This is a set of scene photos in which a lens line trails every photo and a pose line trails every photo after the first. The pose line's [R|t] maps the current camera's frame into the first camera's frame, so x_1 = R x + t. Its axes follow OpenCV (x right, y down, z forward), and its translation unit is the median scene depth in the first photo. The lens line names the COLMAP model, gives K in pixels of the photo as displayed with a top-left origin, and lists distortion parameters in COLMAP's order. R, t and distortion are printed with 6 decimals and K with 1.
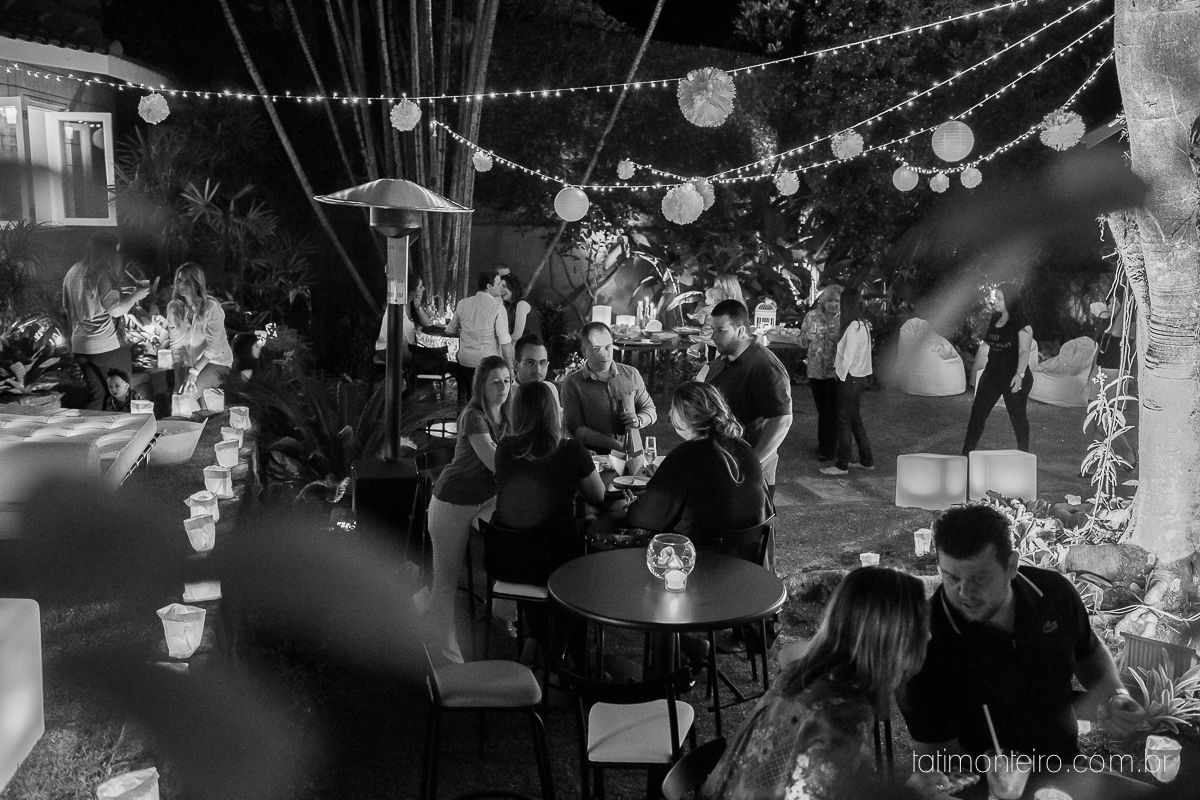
lens RADIAL K [[1167.8, 0, 600.0], [0, 1167.8, 400.0], [0, 0, 1]] dist [-0.047095, 0.005055]
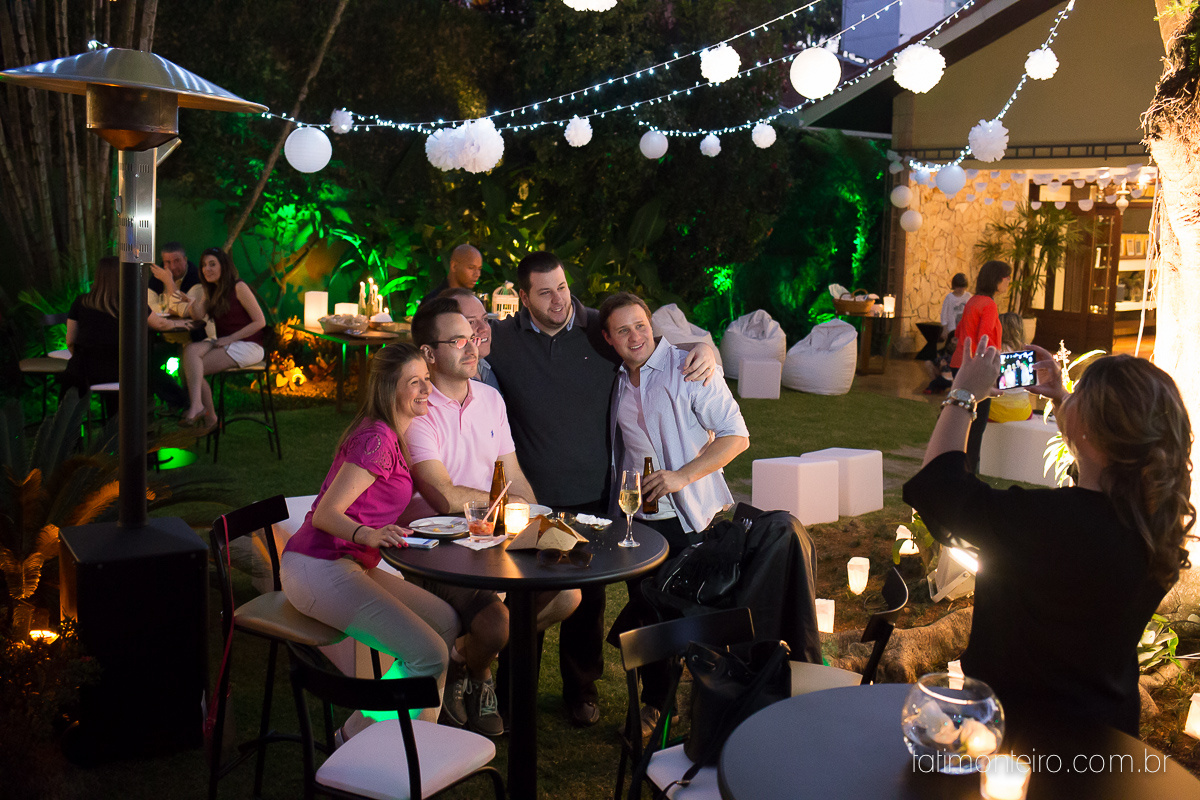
lens RADIAL K [[1167.8, 0, 600.0], [0, 1167.8, 400.0], [0, 0, 1]] dist [-0.047095, 0.005055]
pose [[0.946938, -0.040273, 0.318884, -0.058956], [0.040672, 0.999158, 0.005411, -0.002213], [-0.318833, 0.007845, 0.947778, 0.149522]]
